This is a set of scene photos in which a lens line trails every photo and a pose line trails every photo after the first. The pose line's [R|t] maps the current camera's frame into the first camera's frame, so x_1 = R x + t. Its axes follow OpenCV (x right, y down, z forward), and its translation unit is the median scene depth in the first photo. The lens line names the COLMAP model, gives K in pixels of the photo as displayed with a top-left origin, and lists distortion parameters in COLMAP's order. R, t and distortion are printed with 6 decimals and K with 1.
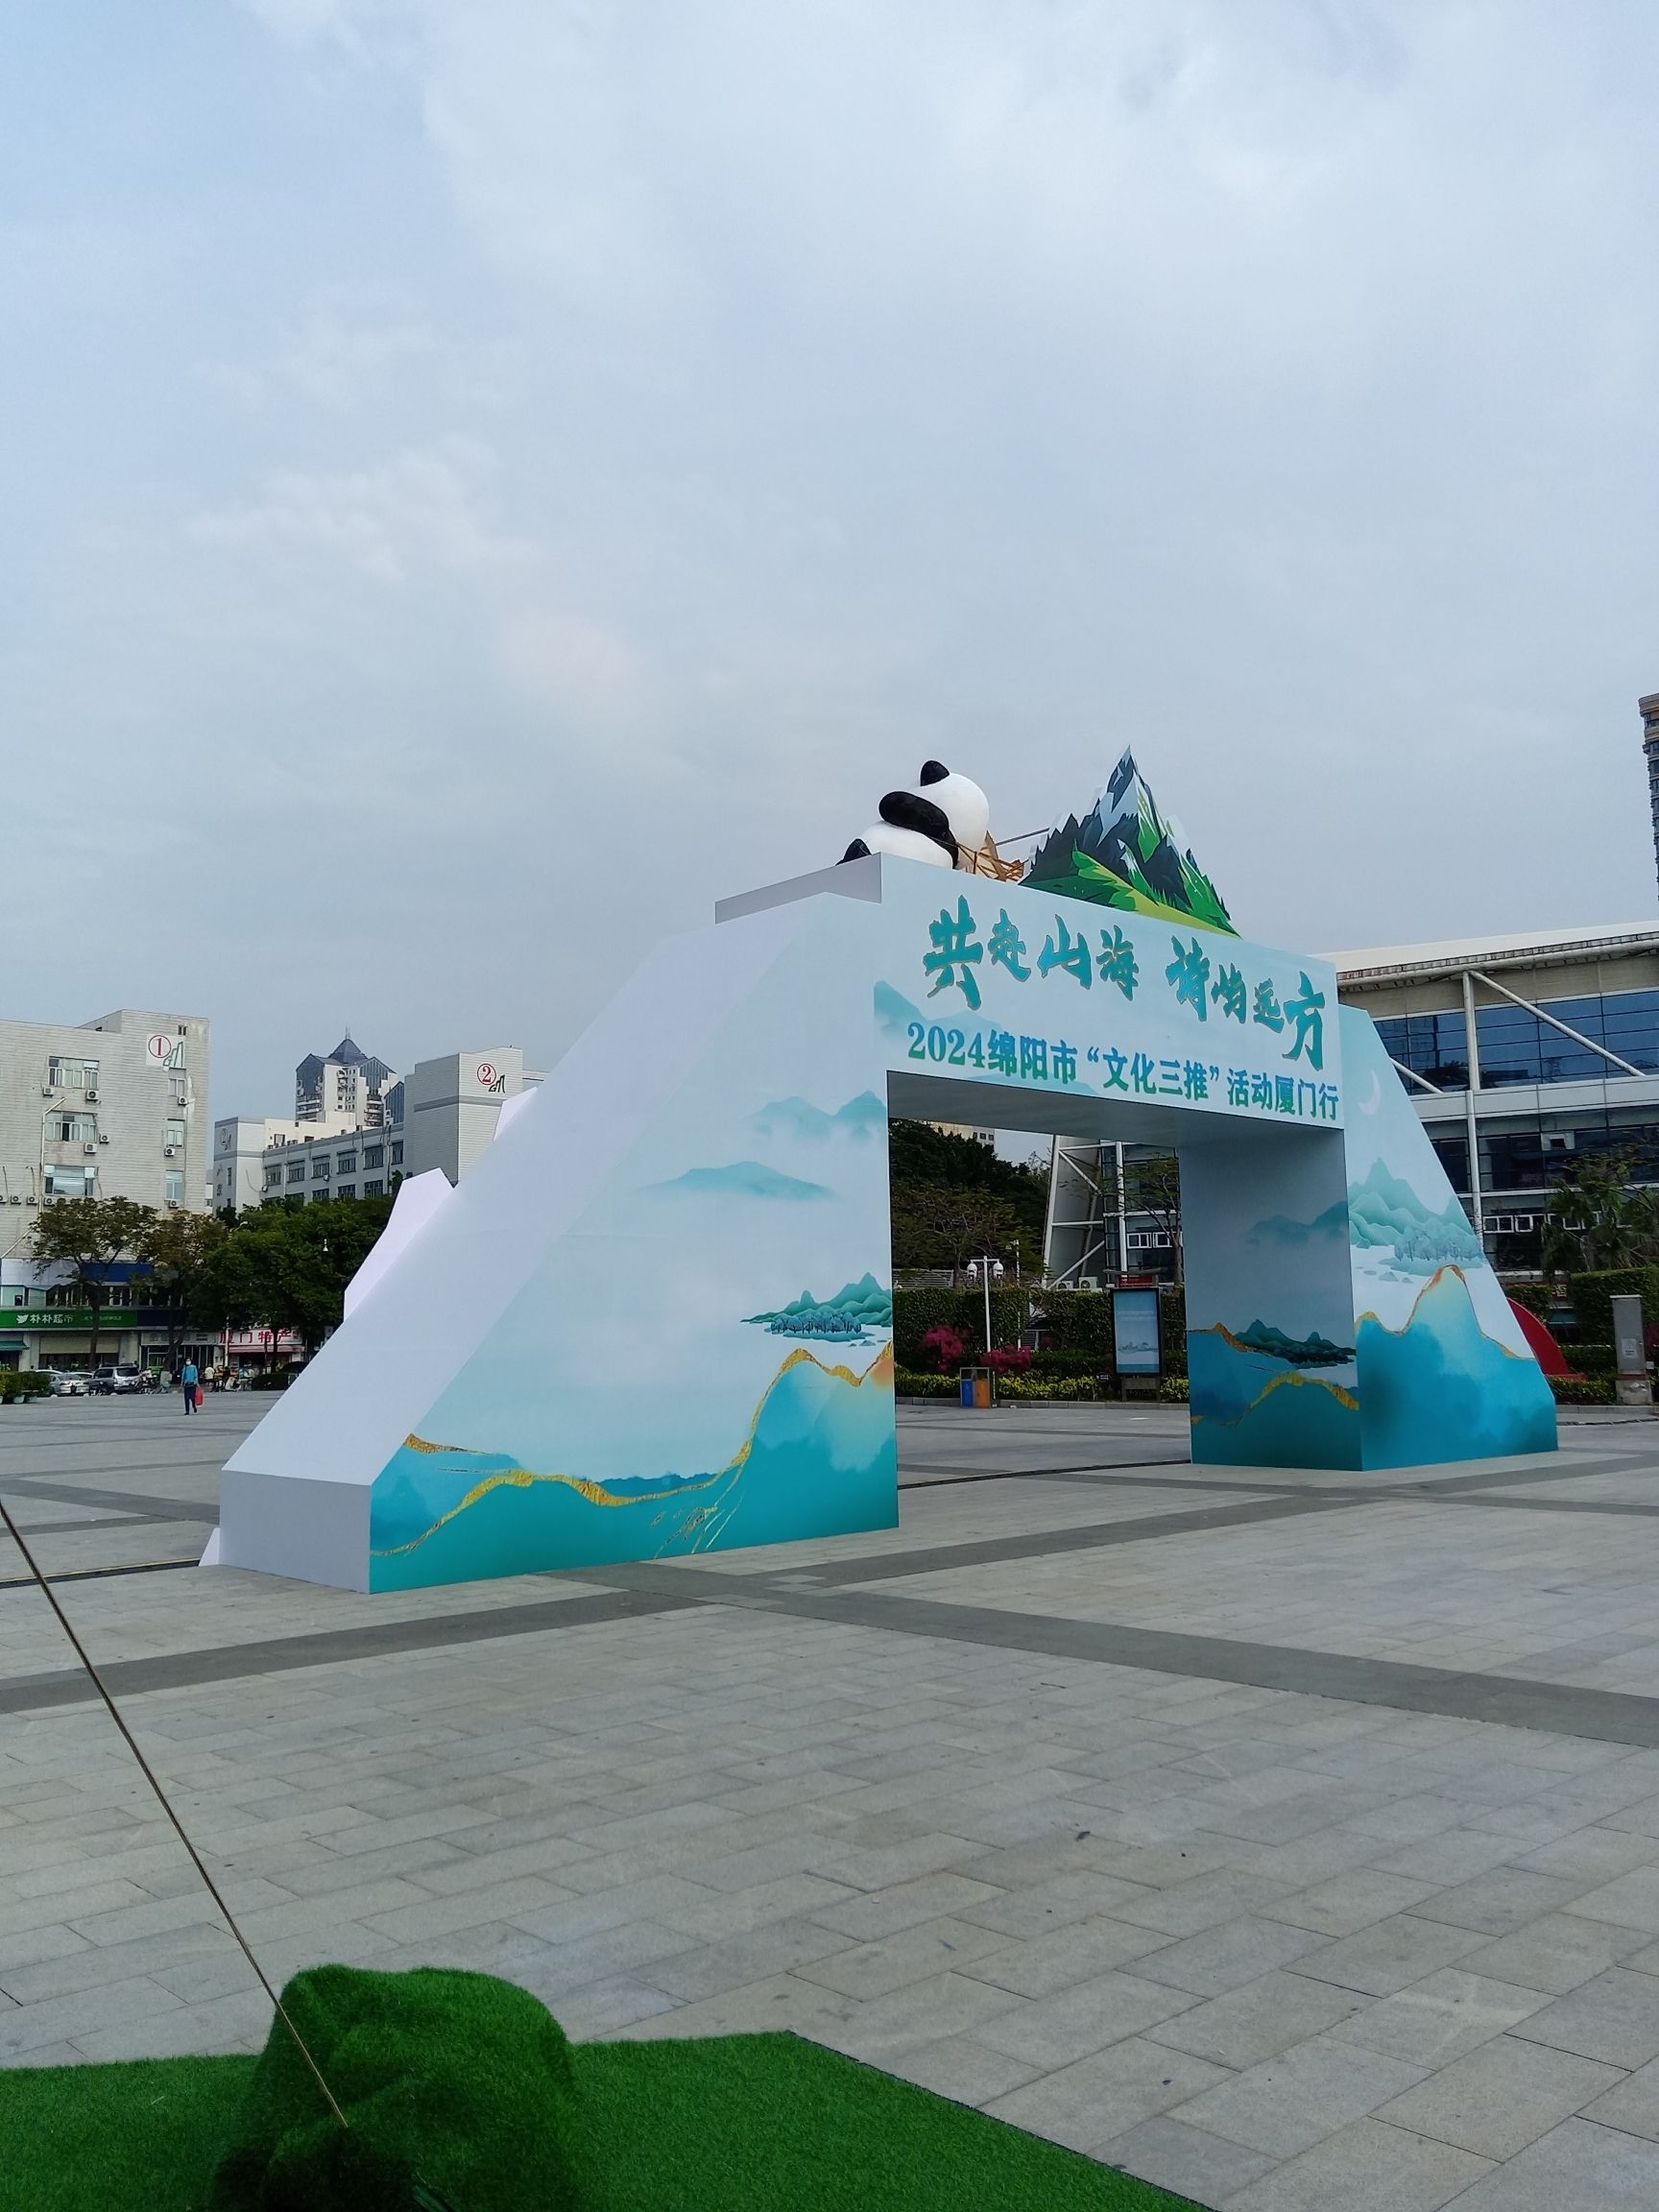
lens RADIAL K [[1754.9, 0, 829.6], [0, 1754.9, 1105.3], [0, 0, 1]] dist [-0.020783, 0.007939]
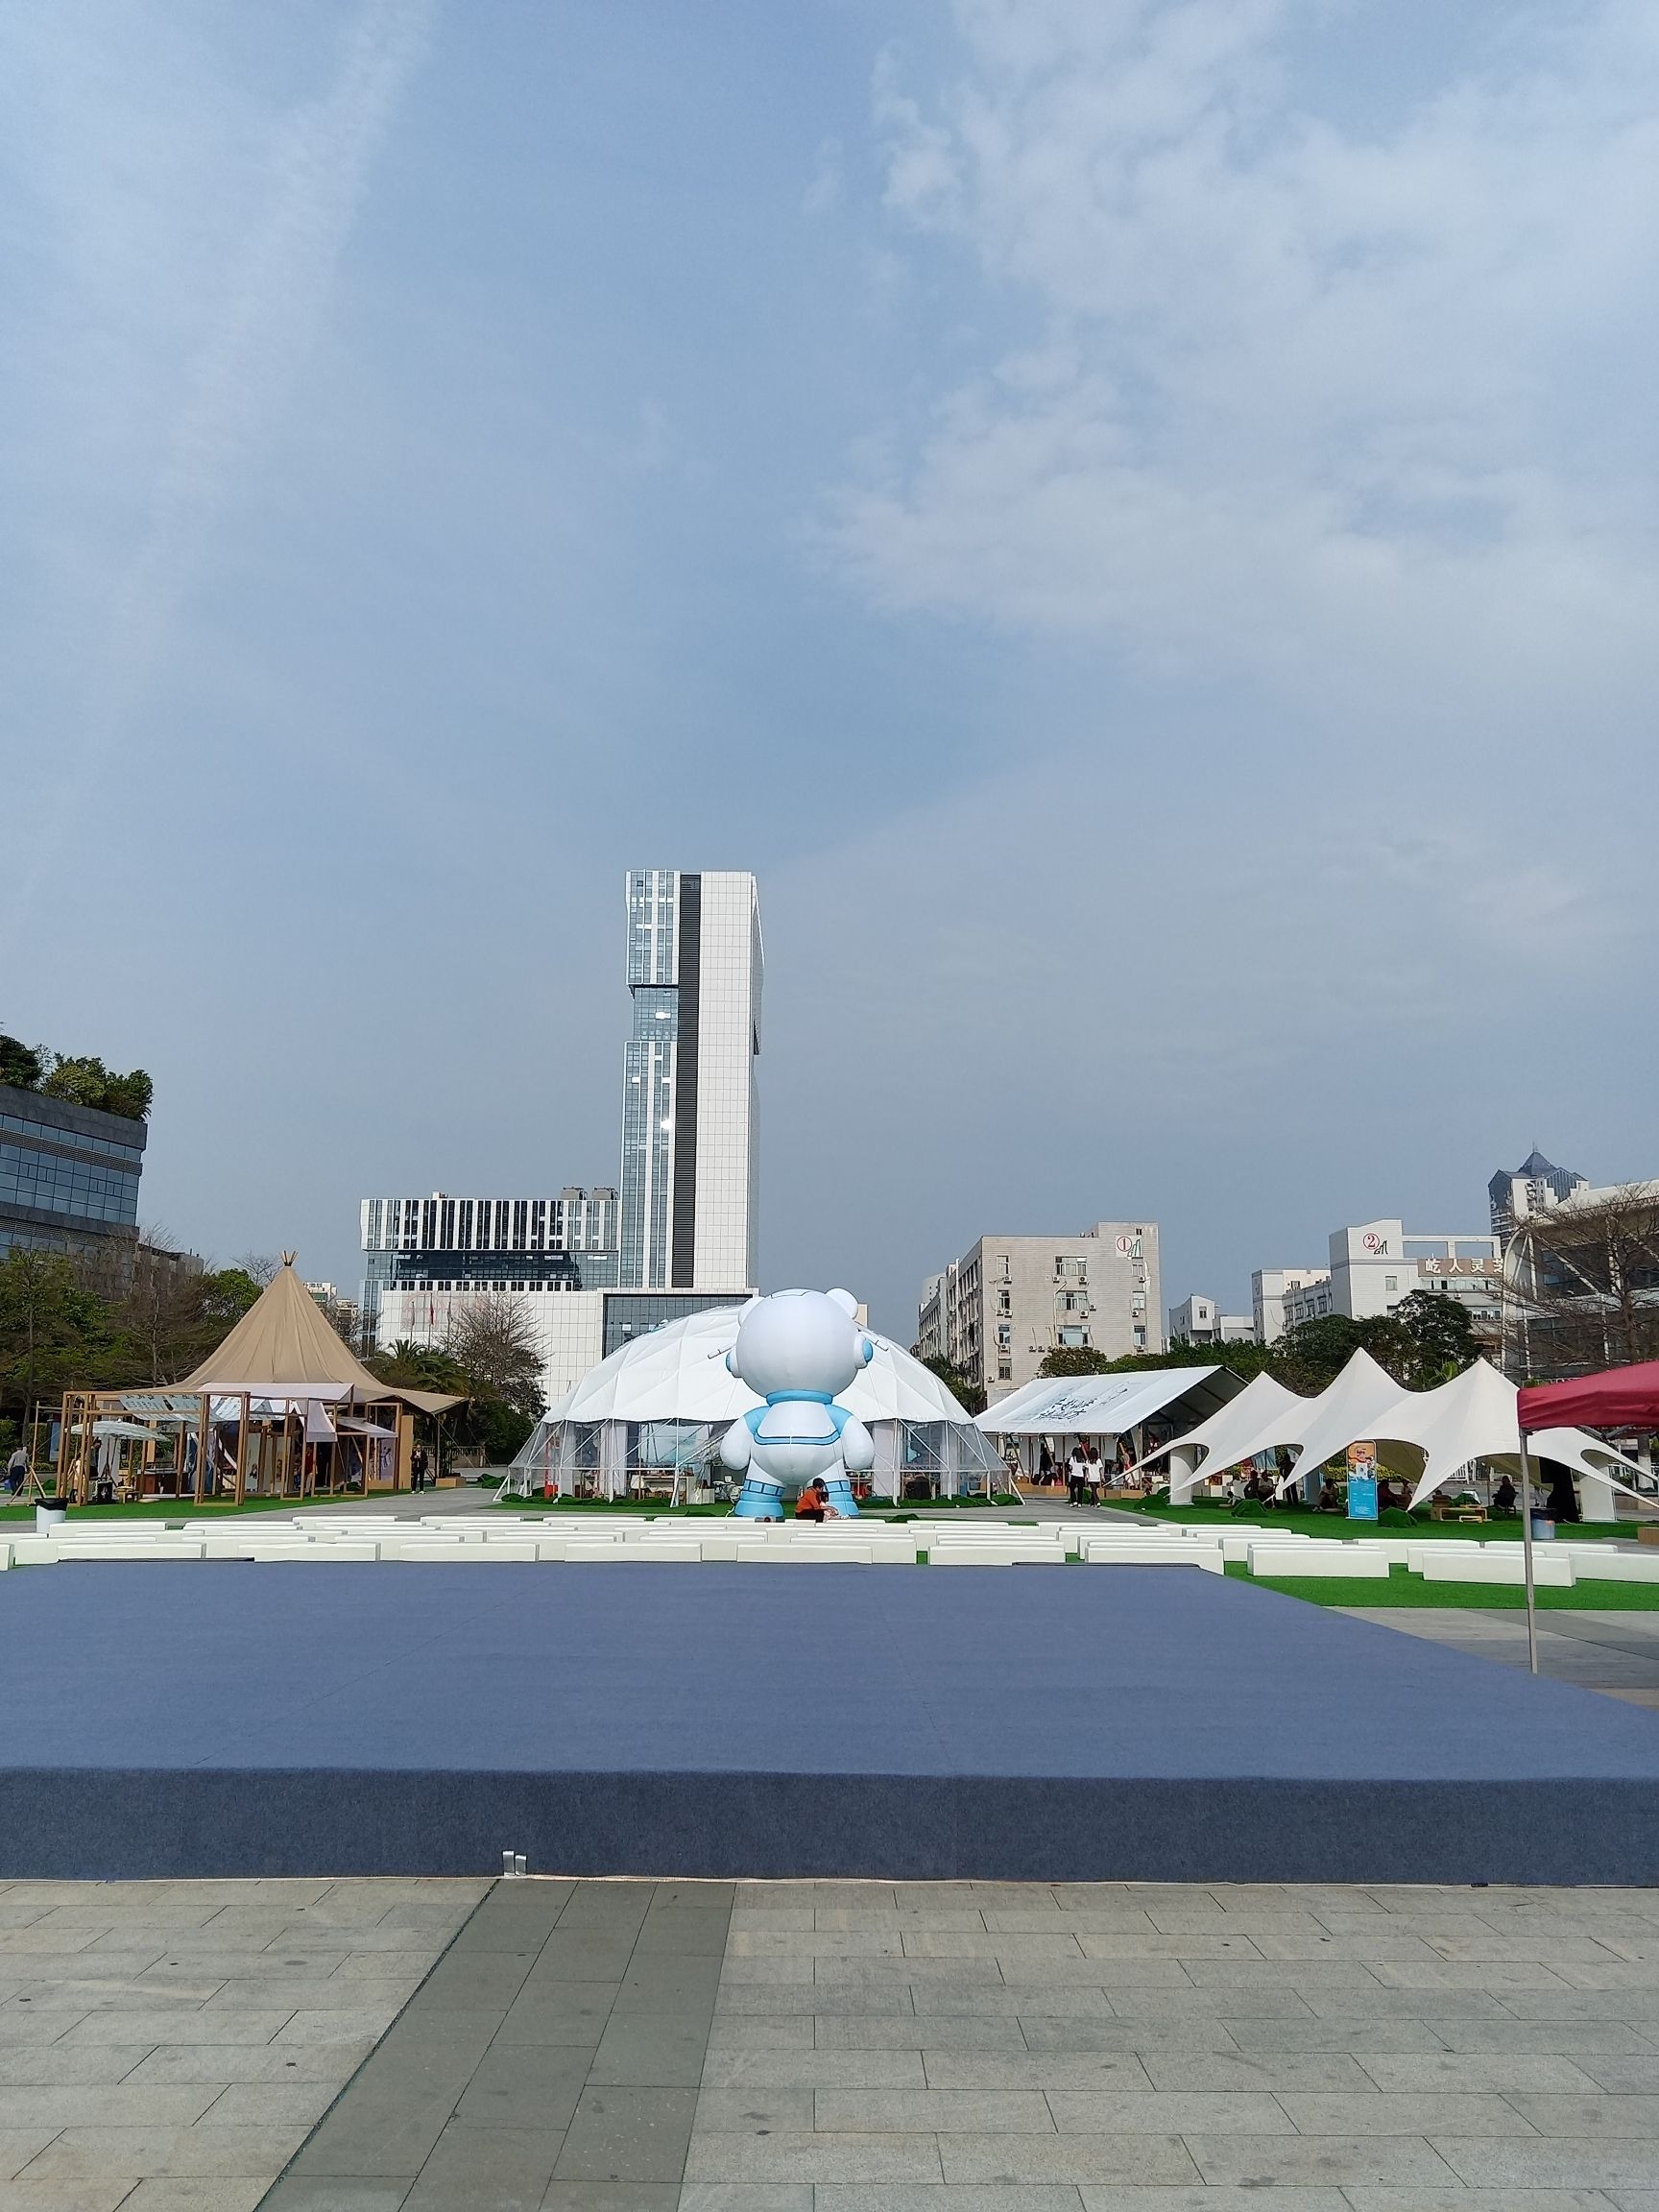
lens RADIAL K [[1754.9, 0, 829.1], [0, 1754.9, 1105.8], [0, 0, 1]] dist [-0.020783, 0.007939]
pose [[0.748294, -0.105444, -0.654933, 0.448100], [0.070135, 0.994328, -0.079953, -0.050603], [0.659649, 0.013895, 0.751446, -0.324065]]
